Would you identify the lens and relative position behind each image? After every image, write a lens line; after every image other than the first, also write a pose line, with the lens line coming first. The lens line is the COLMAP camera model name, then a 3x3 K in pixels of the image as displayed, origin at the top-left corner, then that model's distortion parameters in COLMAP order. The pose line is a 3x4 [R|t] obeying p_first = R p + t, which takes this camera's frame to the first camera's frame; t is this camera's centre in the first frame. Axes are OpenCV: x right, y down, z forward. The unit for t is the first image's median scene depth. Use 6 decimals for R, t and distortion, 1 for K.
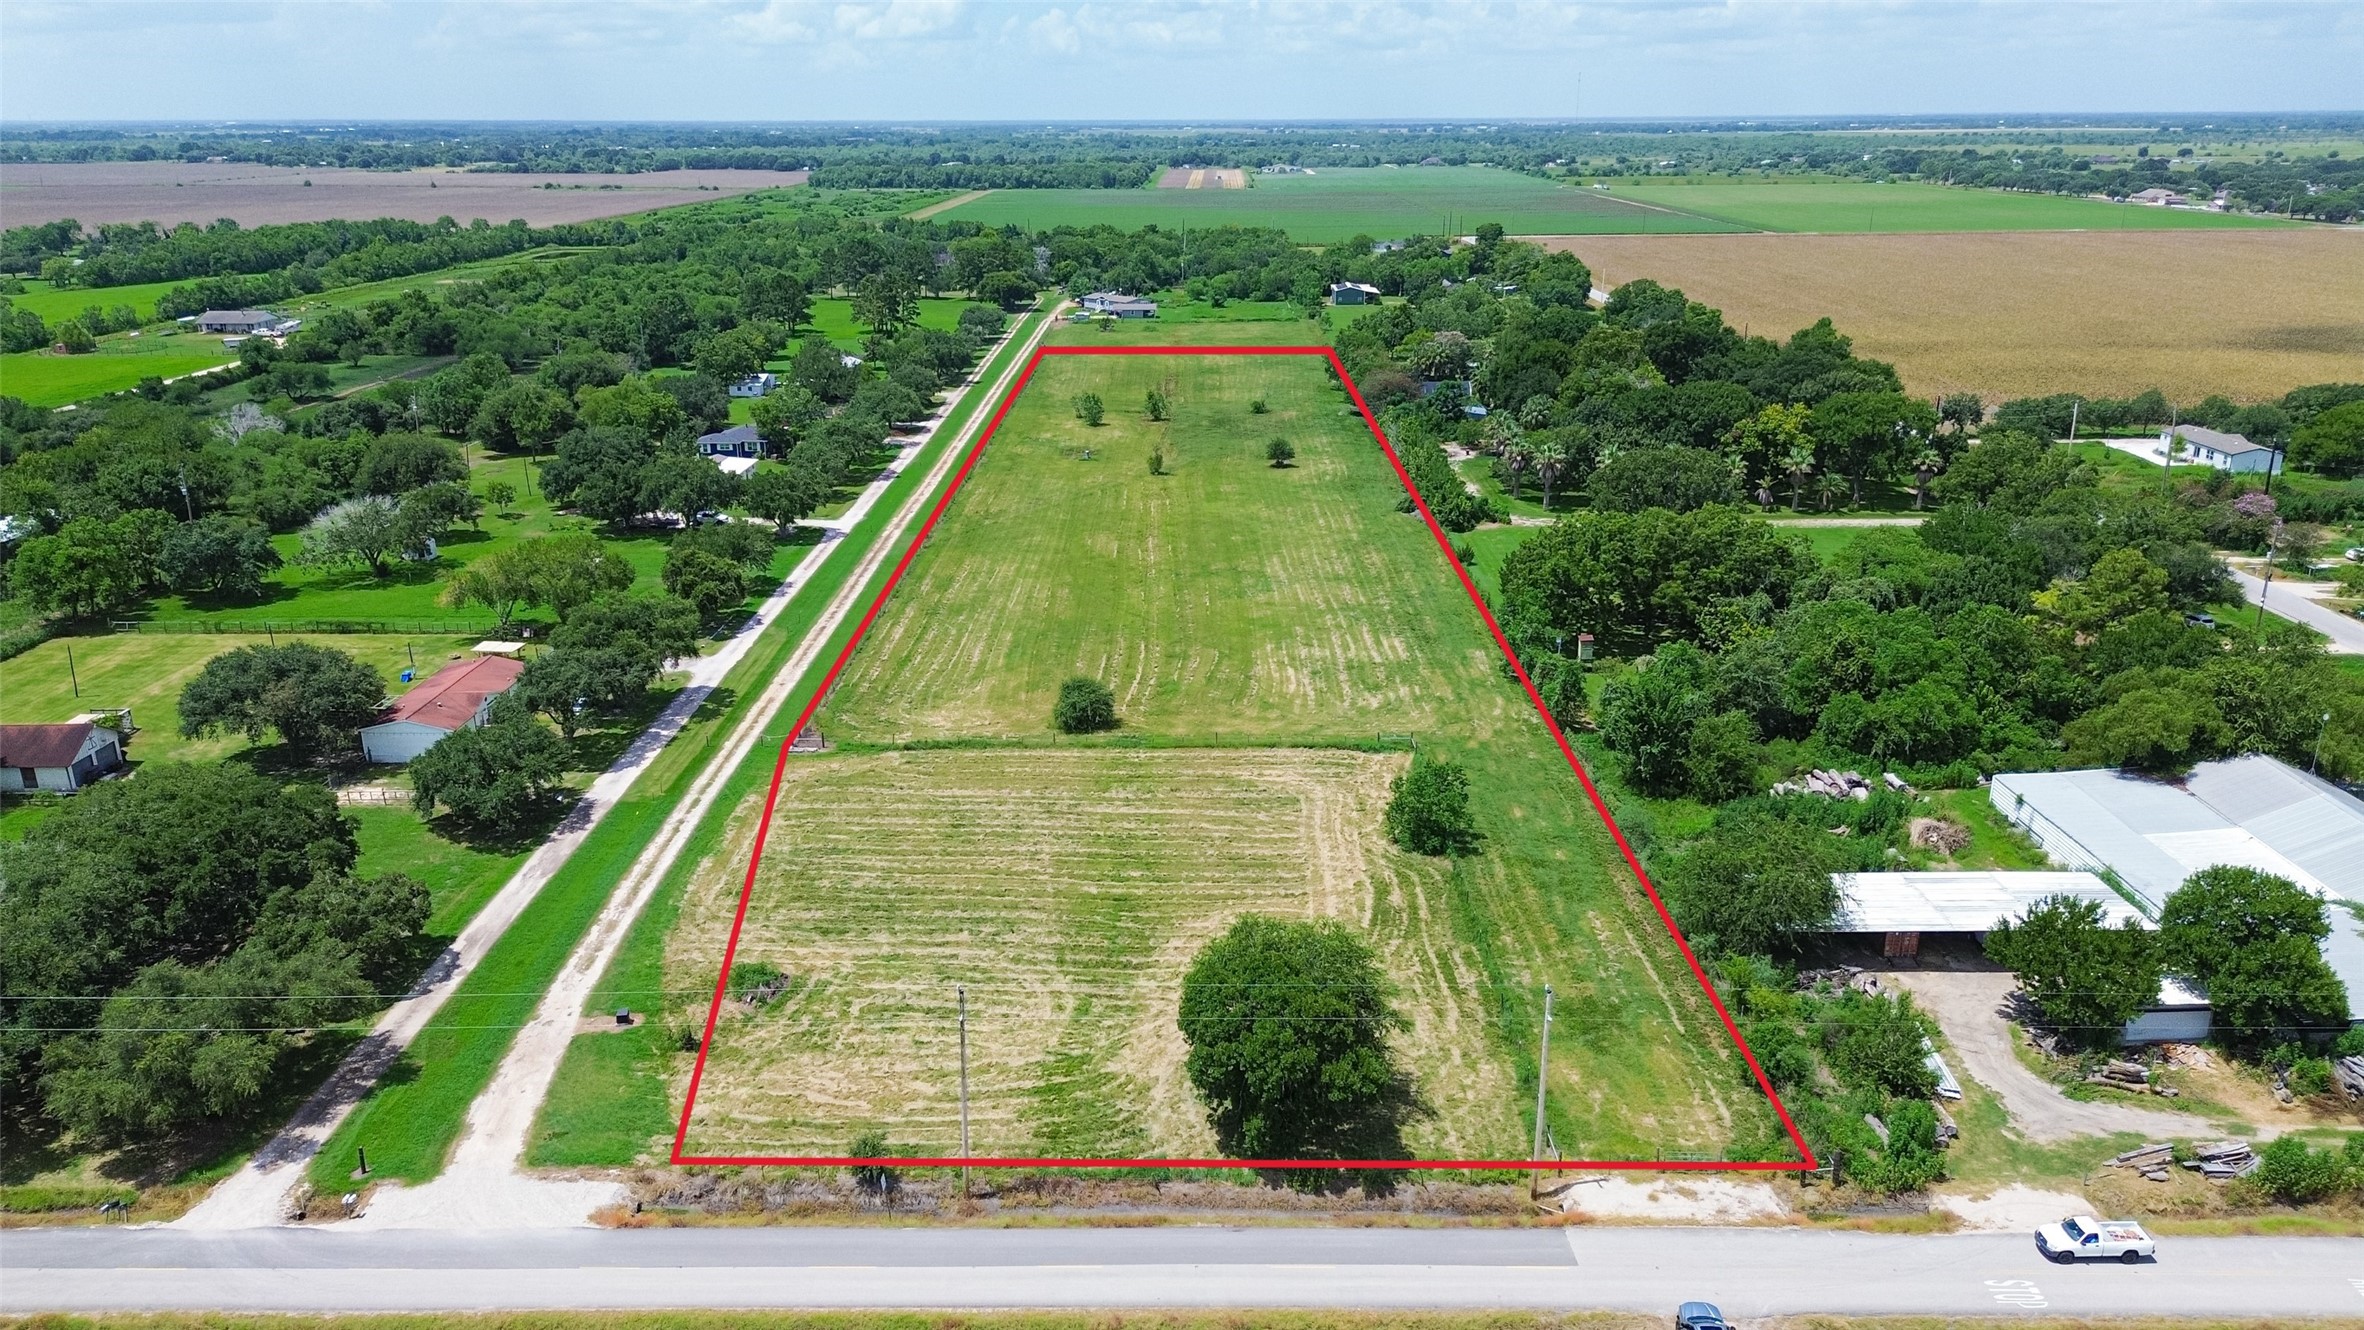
lens RADIAL K [[1667.7, 0, 1172.9], [0, 1667.7, 664.0], [0, 0, 1]] dist [0.065276, -0.066142]
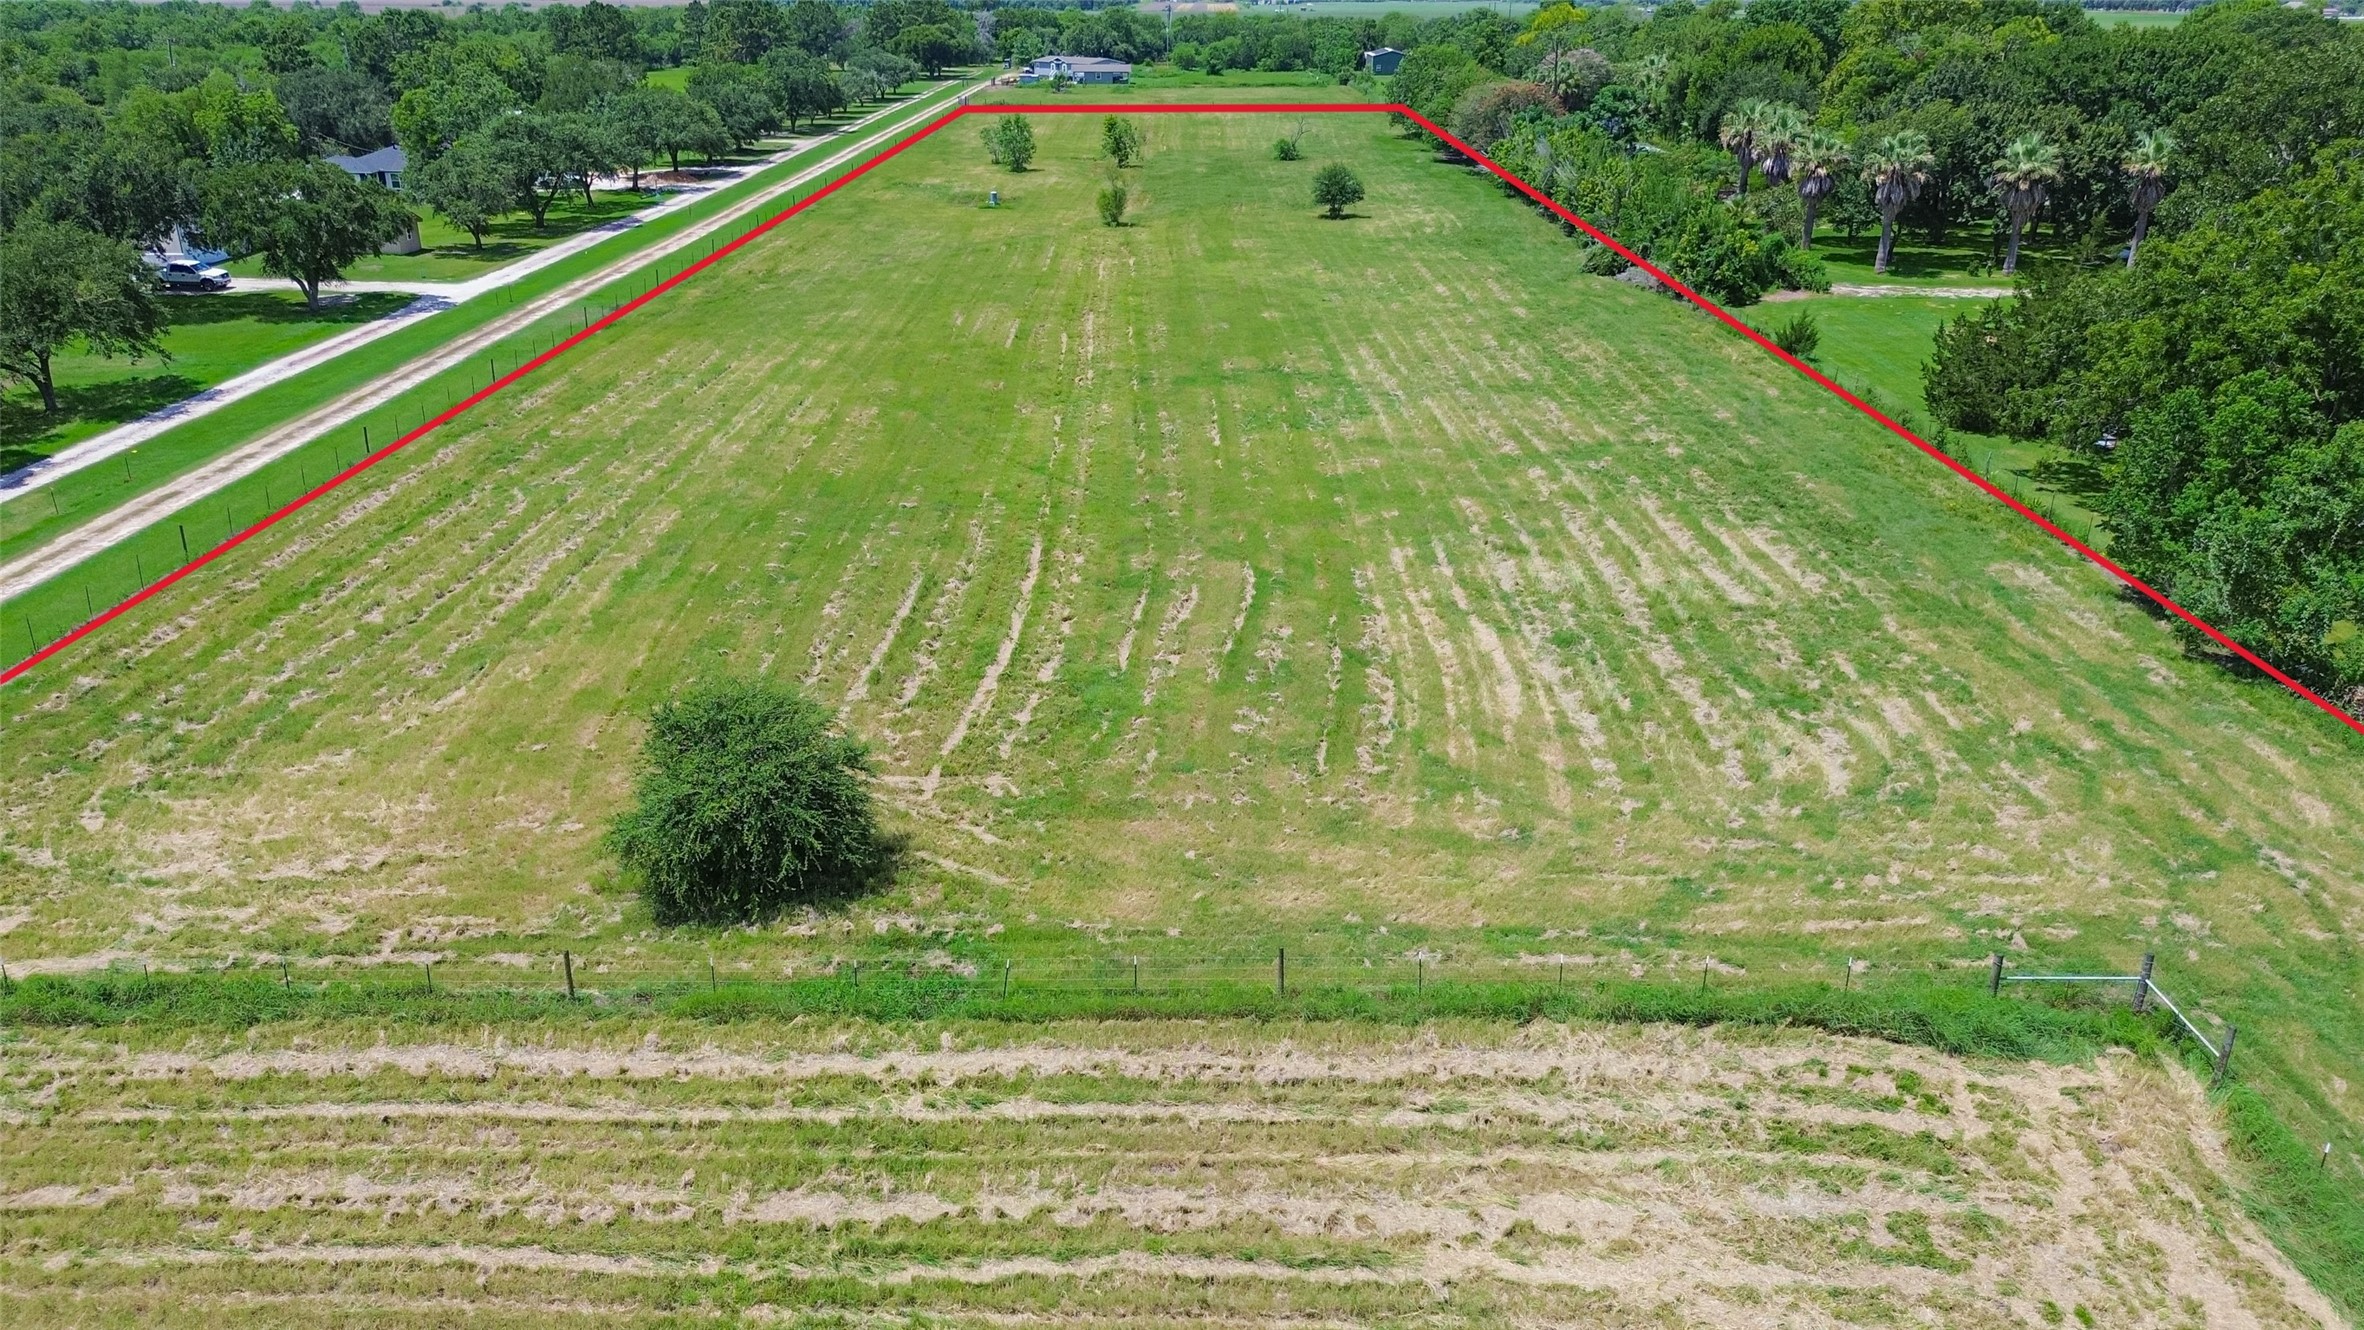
lens RADIAL K [[1667.7, 0, 1170.1], [0, 1667.7, 661.8], [0, 0, 1]] dist [0.065276, -0.066142]
pose [[0.999977, 0.001969, 0.006433, 0.008219], [-0.002397, 0.997742, 0.067114, -0.011704], [-0.006286, -0.067128, 0.997725, 0.672580]]
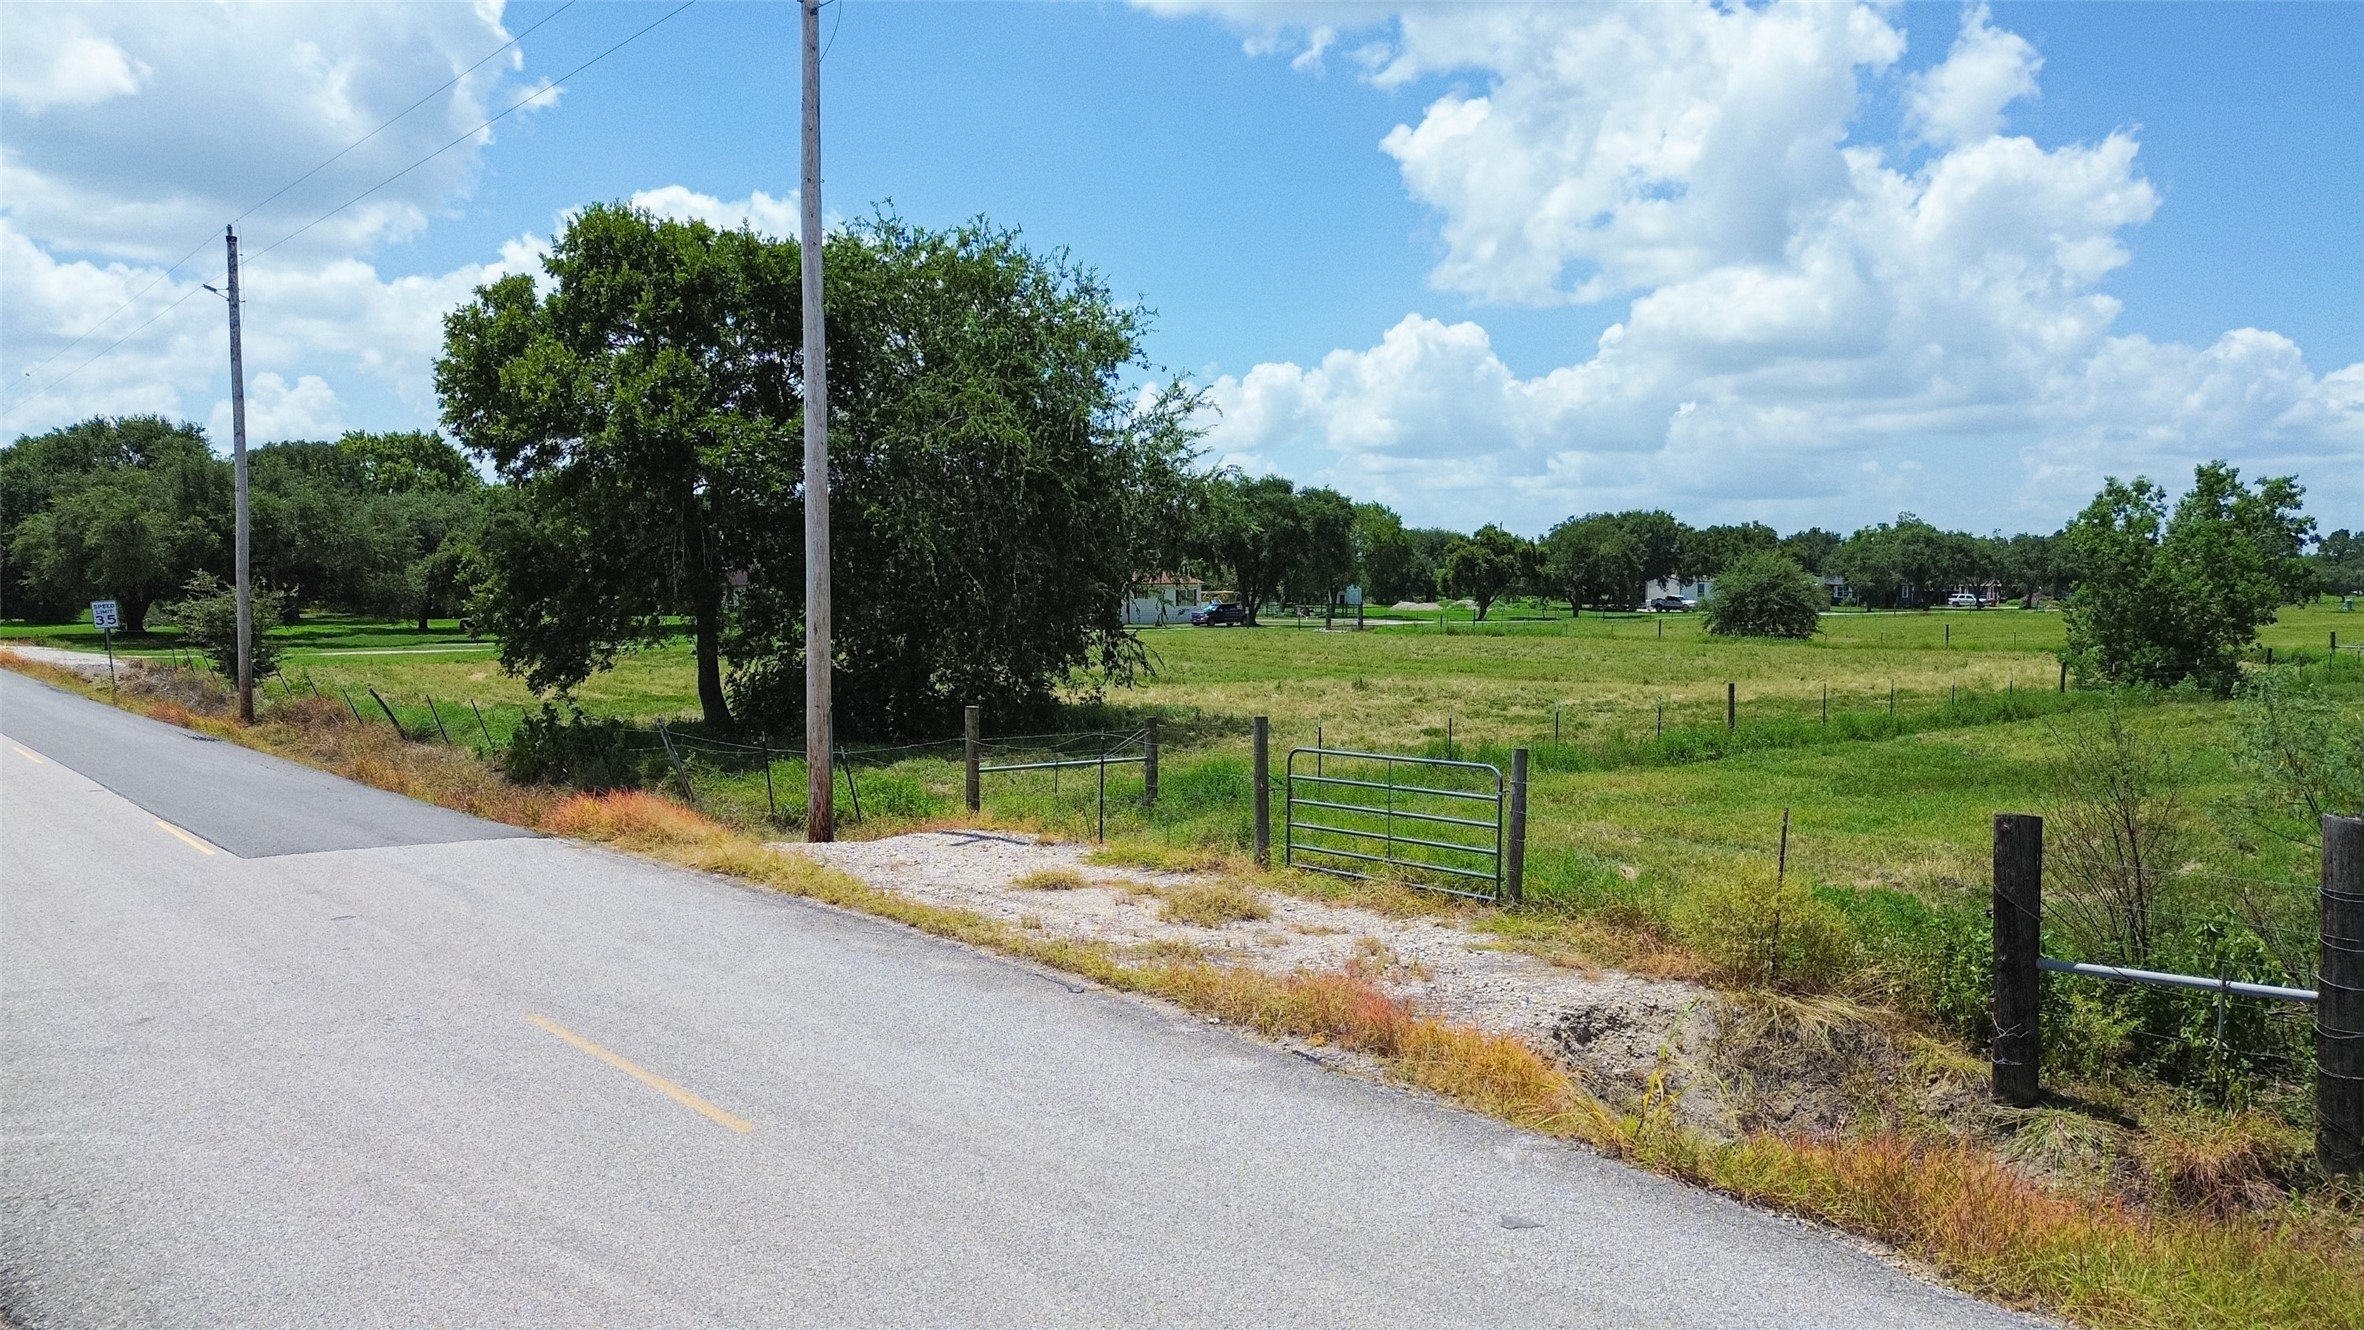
lens RADIAL K [[1667.7, 0, 1165.6], [0, 1667.7, 647.2], [0, 0, 1]] dist [0.065276, -0.066142]
pose [[0.654862, 0.030534, -0.755131, 0.218858], [-0.235512, 0.957674, -0.165516, 0.161903], [0.718115, 0.286233, 0.634335, 0.448599]]
